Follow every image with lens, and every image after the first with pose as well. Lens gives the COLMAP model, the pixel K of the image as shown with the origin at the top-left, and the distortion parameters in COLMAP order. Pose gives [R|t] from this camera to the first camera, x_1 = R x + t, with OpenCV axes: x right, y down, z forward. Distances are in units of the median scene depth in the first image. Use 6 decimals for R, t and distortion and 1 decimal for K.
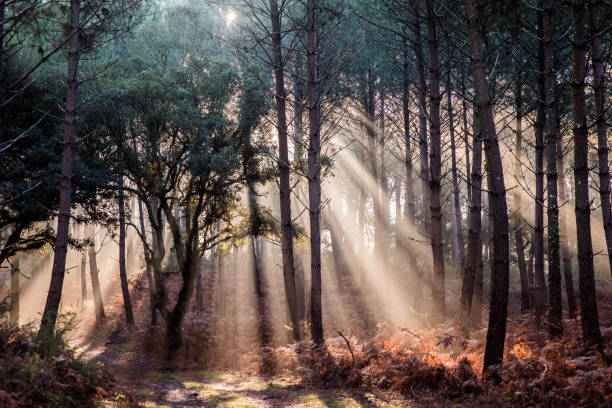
lens RADIAL K [[1380.4, 0, 306.0], [0, 1380.4, 204.0], [0, 0, 1]] dist [-0.025664, -0.146653]
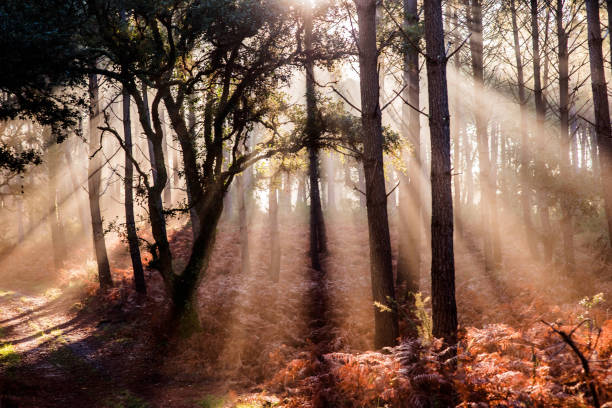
lens RADIAL K [[1380.4, 0, 306.0], [0, 1380.4, 204.0], [0, 0, 1]] dist [-0.025664, -0.146653]
pose [[0.998748, -0.006163, -0.049643, -0.011543], [0.007414, 0.999659, 0.025054, 0.032143], [0.049472, -0.025391, 0.998453, 0.399435]]
